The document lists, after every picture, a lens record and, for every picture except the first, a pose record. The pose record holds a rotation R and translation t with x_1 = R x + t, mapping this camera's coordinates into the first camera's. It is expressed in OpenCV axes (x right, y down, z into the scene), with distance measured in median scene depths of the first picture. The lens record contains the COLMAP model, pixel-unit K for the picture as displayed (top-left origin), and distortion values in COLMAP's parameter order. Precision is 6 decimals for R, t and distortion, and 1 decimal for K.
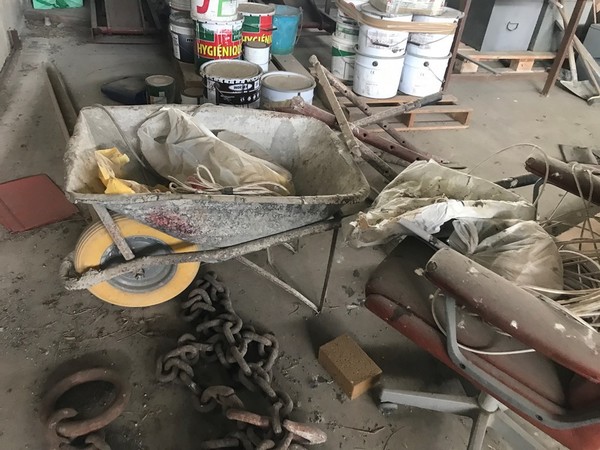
lens RADIAL K [[495.9, 0, 299.7], [0, 495.9, 217.4], [0, 0, 1]] dist [0.034066, -0.059702]
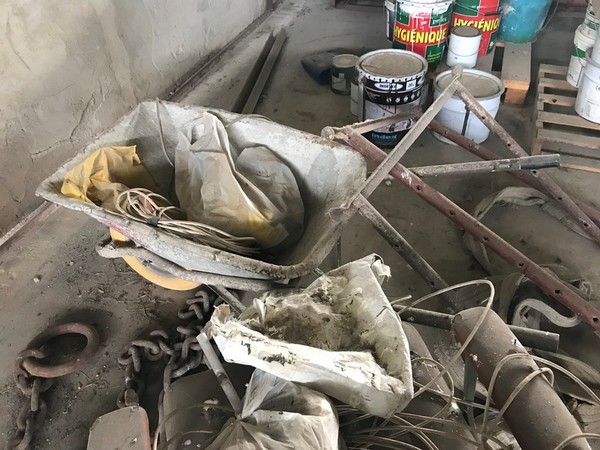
lens RADIAL K [[495.9, 0, 299.7], [0, 495.9, 217.4], [0, 0, 1]] dist [0.034066, -0.059702]
pose [[0.787537, 0.305515, -0.535207, 0.299701], [-0.252259, 0.952187, 0.172352, -0.151033], [0.562273, -0.000723, 0.826951, 0.176670]]
